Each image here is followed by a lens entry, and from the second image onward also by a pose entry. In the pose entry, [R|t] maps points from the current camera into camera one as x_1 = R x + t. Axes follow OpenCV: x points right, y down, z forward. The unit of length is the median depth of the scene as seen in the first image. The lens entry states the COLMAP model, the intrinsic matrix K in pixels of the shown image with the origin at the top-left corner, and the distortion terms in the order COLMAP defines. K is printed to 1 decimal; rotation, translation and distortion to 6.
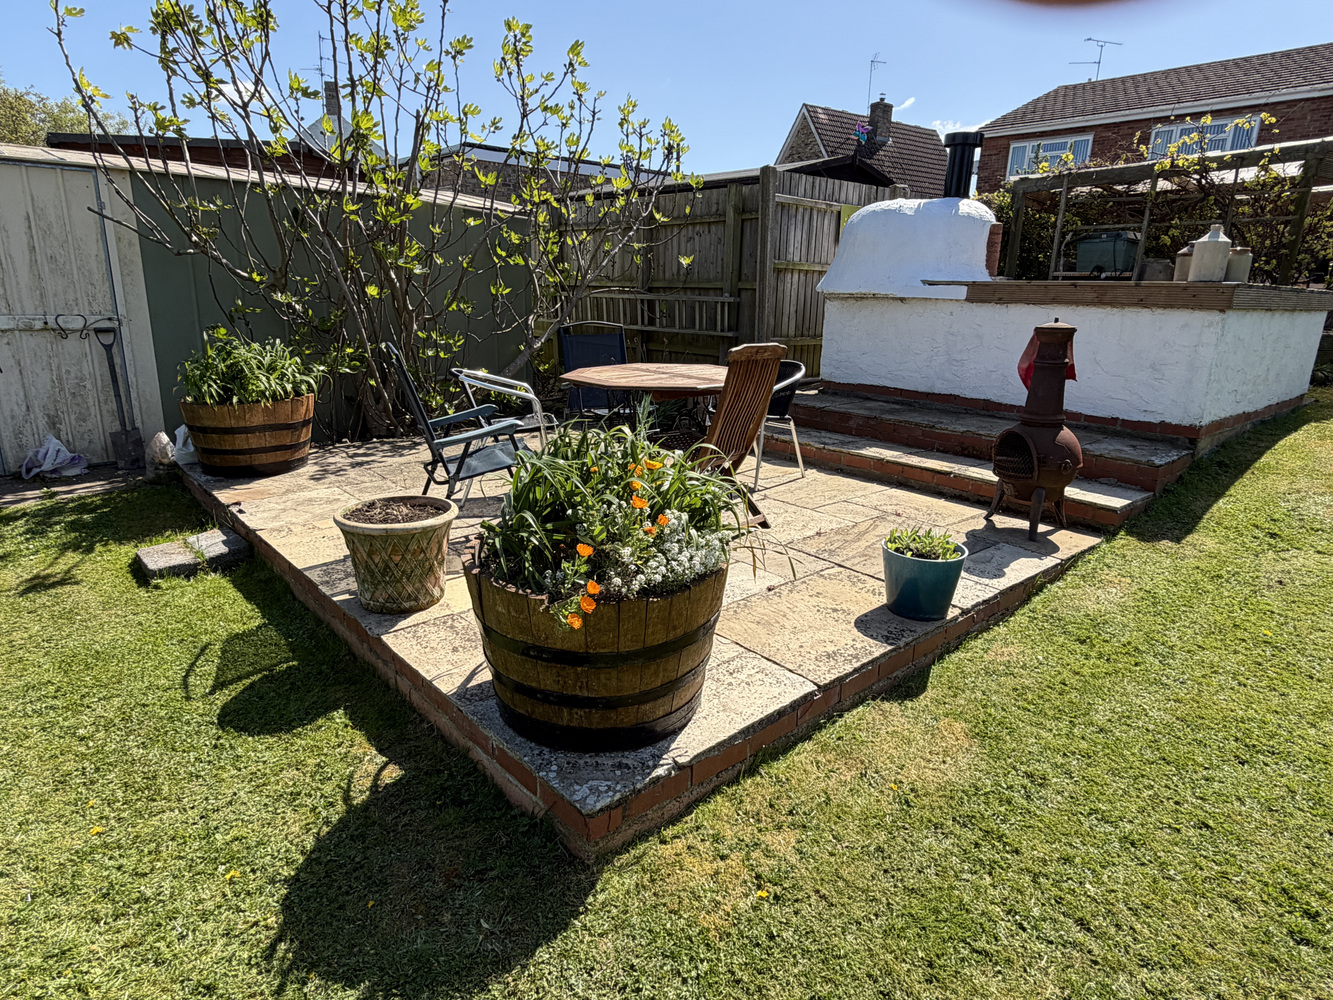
lens RADIAL K [[756.0, 0, 671.4], [0, 756.0, 501.8], [0, 0, 1]] dist [-0.017683, 0.000638]
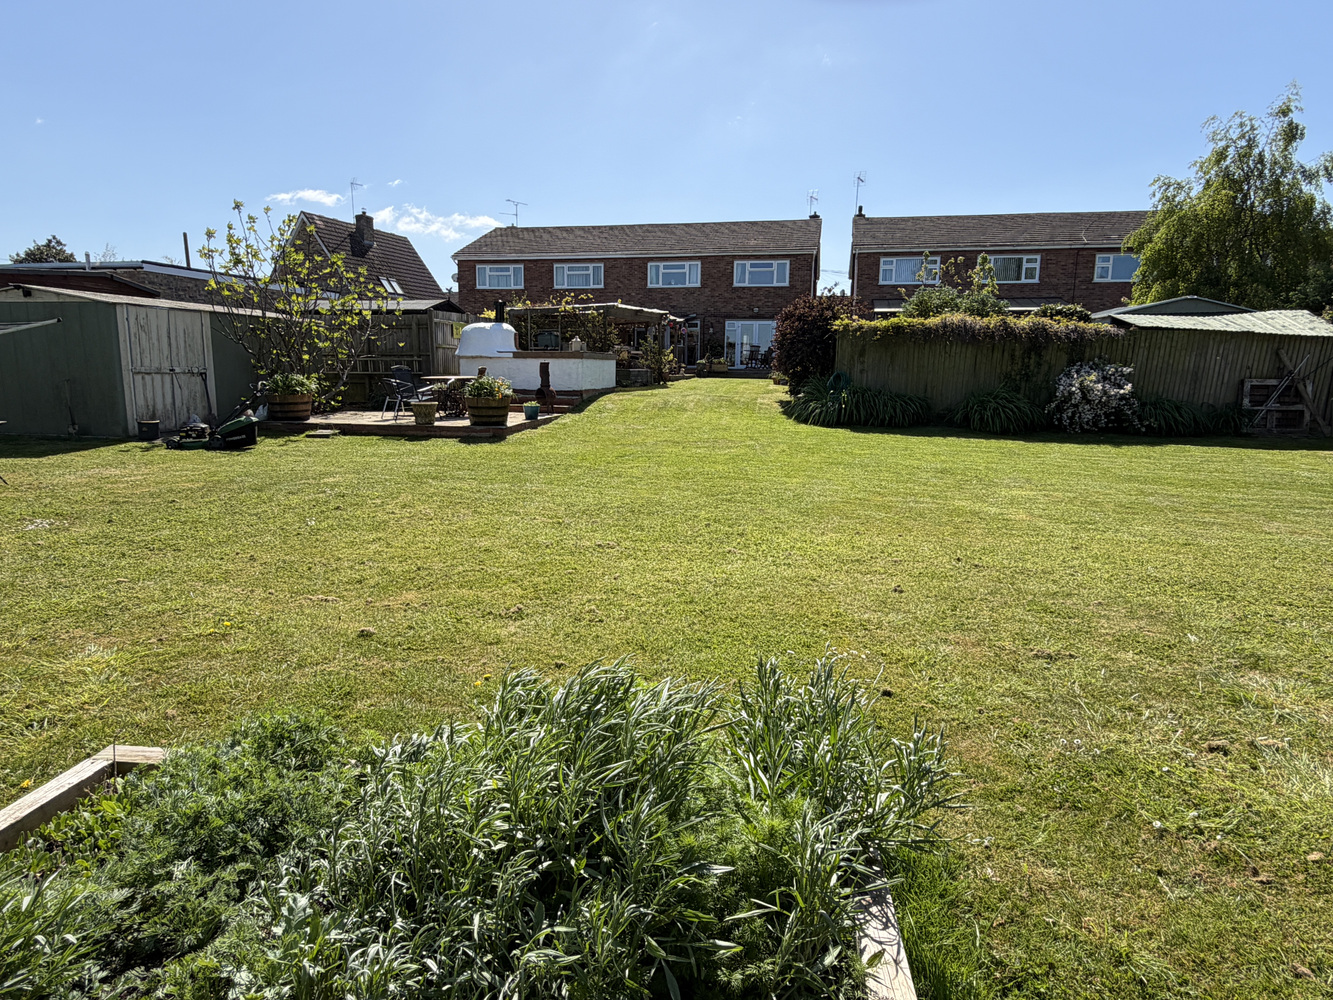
lens RADIAL K [[756.0, 0, 666.4], [0, 756.0, 496.2], [0, 0, 1]] dist [-0.017683, 0.000638]
pose [[0.781086, -0.123582, 0.612072, -0.871375], [0.179590, 0.983264, -0.030653, 0.403106], [-0.598040, 0.133865, 0.790207, -1.408035]]
